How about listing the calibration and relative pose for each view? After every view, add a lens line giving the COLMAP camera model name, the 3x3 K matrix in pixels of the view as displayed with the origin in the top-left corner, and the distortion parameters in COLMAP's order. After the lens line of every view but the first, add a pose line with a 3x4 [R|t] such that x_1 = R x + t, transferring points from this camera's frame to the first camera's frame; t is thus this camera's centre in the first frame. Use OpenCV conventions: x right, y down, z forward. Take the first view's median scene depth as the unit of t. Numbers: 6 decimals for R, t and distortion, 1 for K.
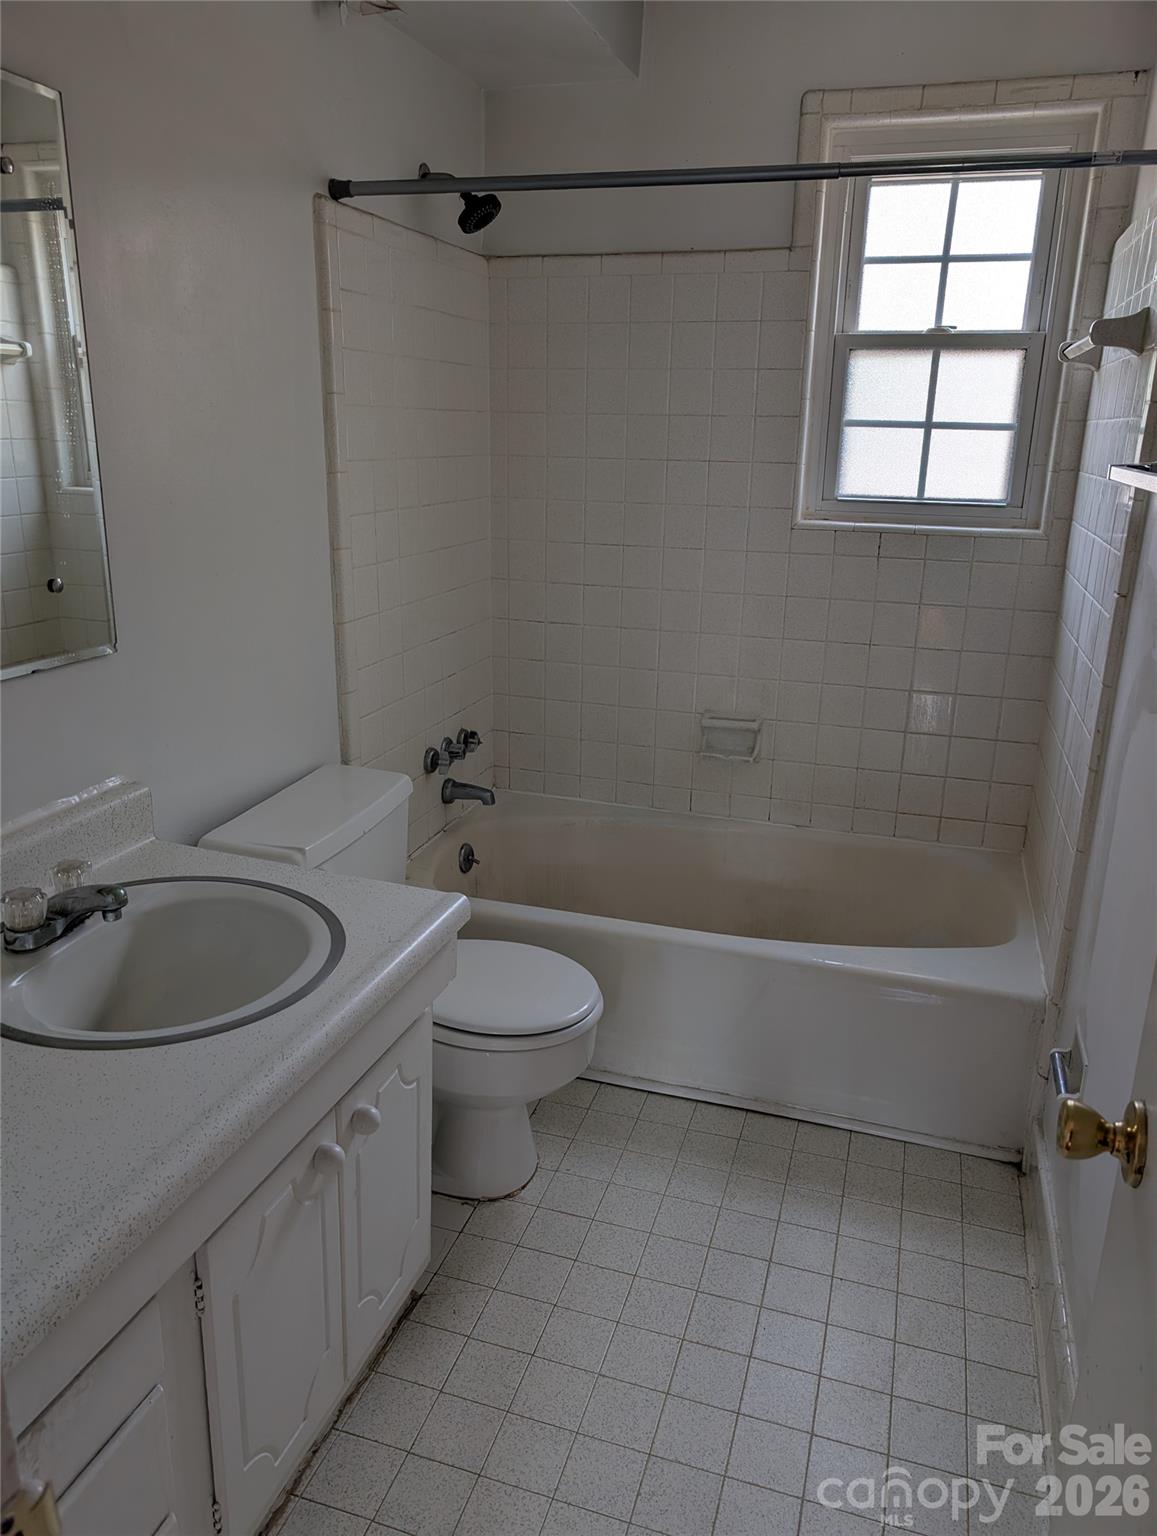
lens RADIAL K [[1095.7, 0, 578.1], [0, 1095.7, 767.4], [0, 0, 1]] dist [0.006033, 0.000287]
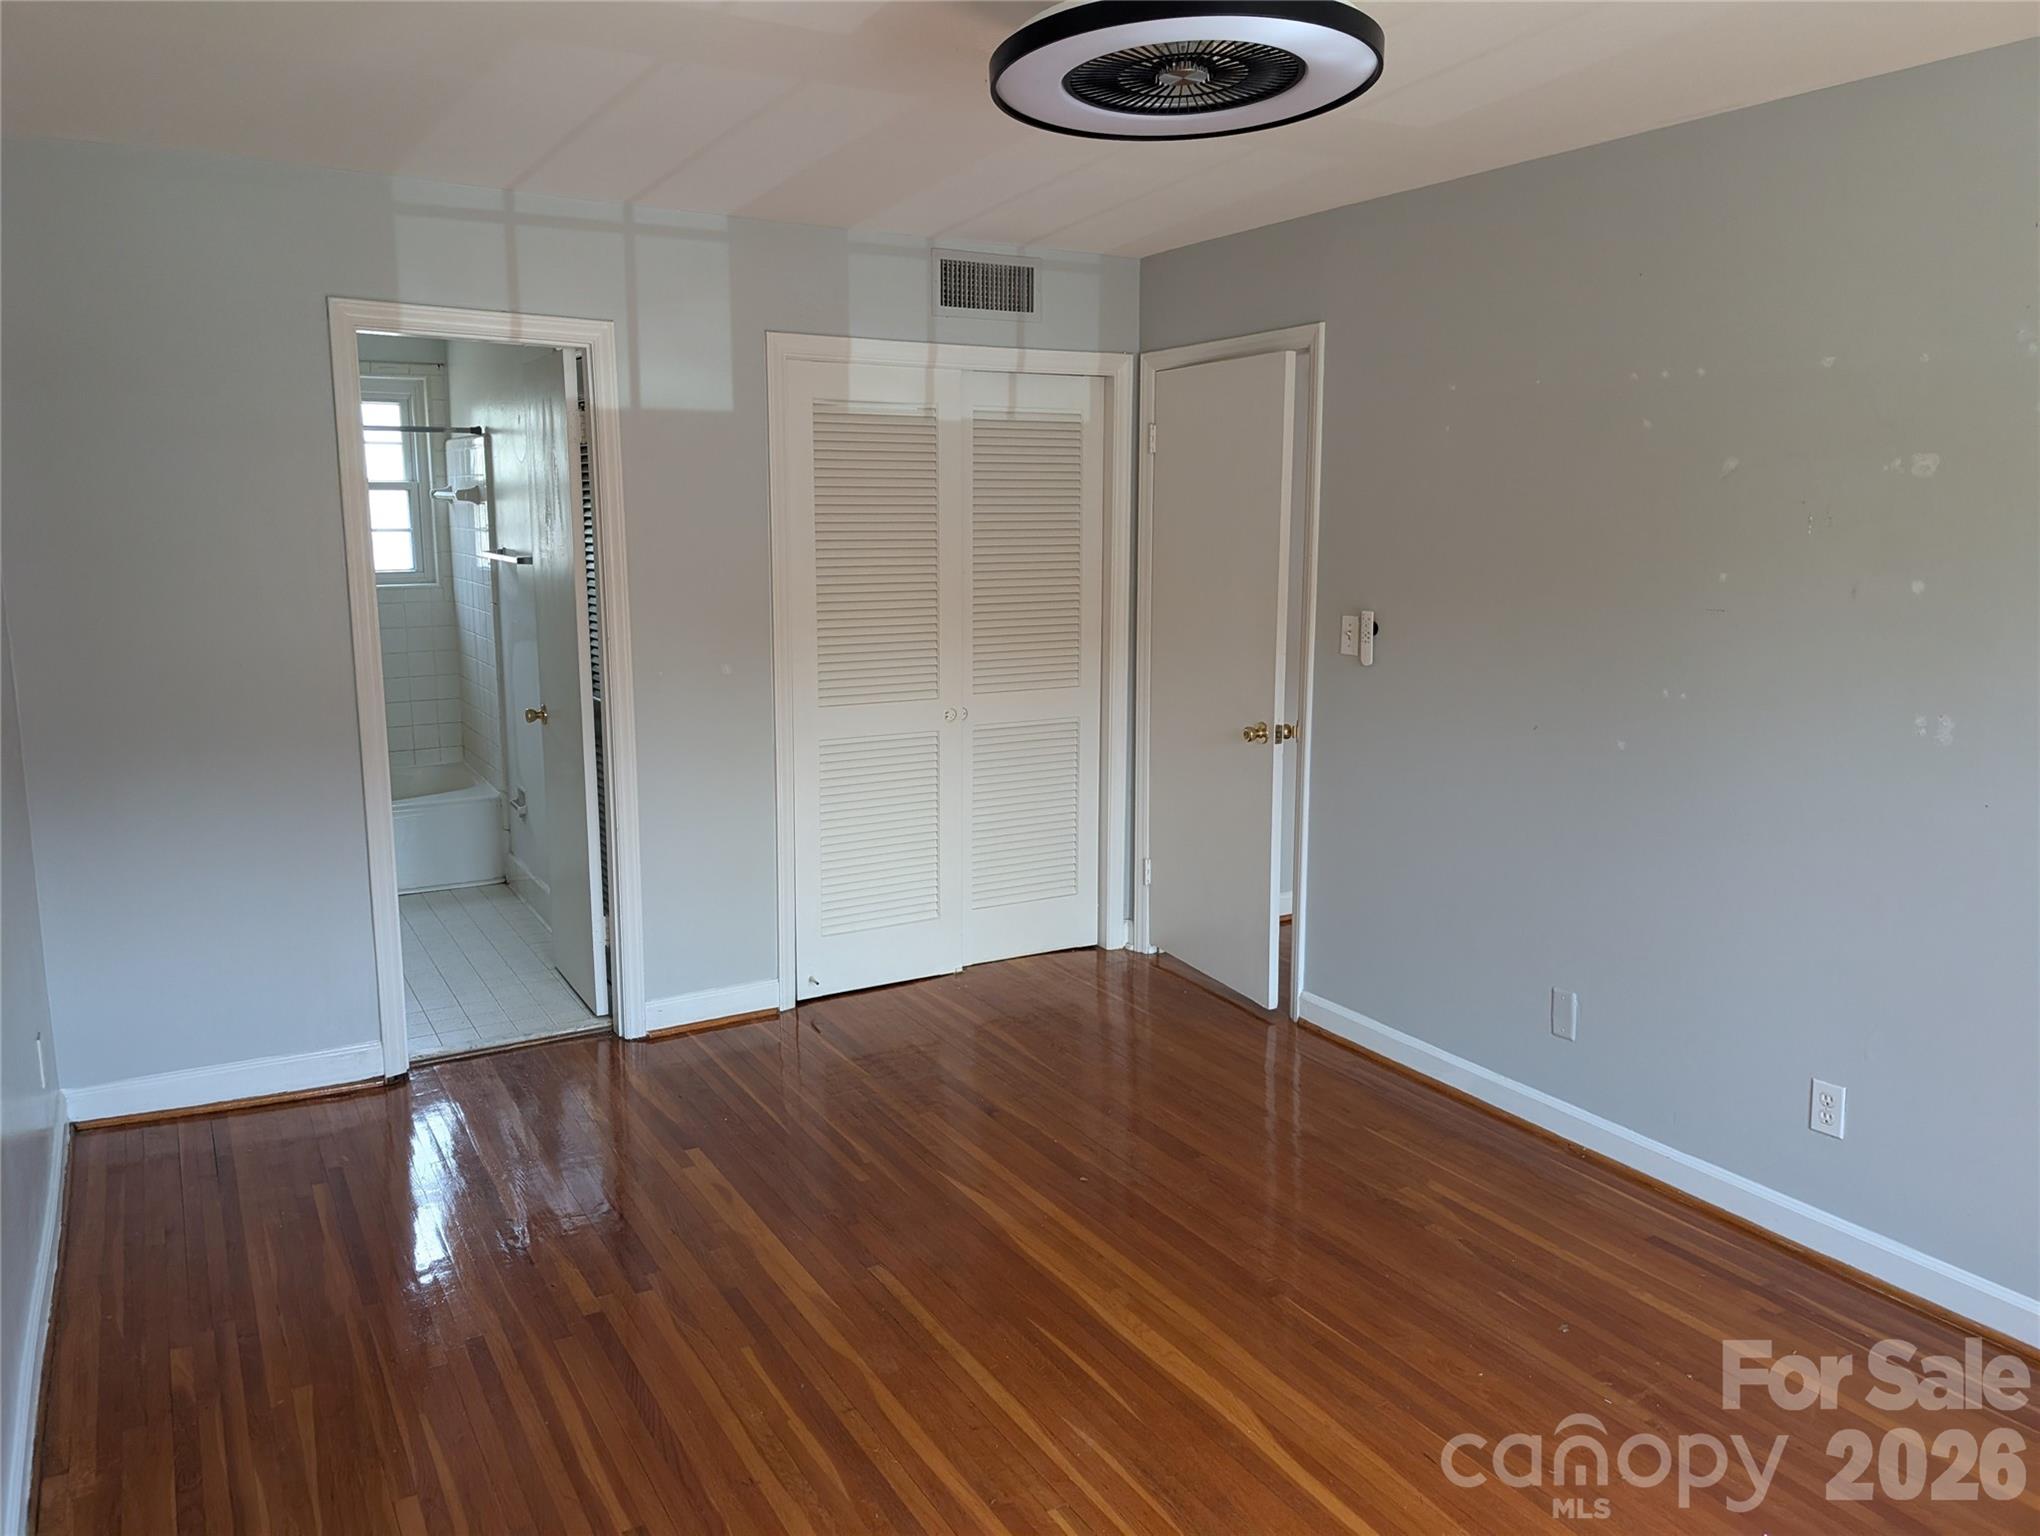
lens RADIAL K [[1455.3, 0, 1020.4], [0, 1455.3, 767.8], [0, 0, 1]] dist [0.006033, 0.000287]
pose [[0.657493, -0.138914, 0.740544, -0.841848], [0.235736, 0.971440, -0.027072, 0.407892], [-0.715633, 0.192372, 0.671462, -1.372507]]
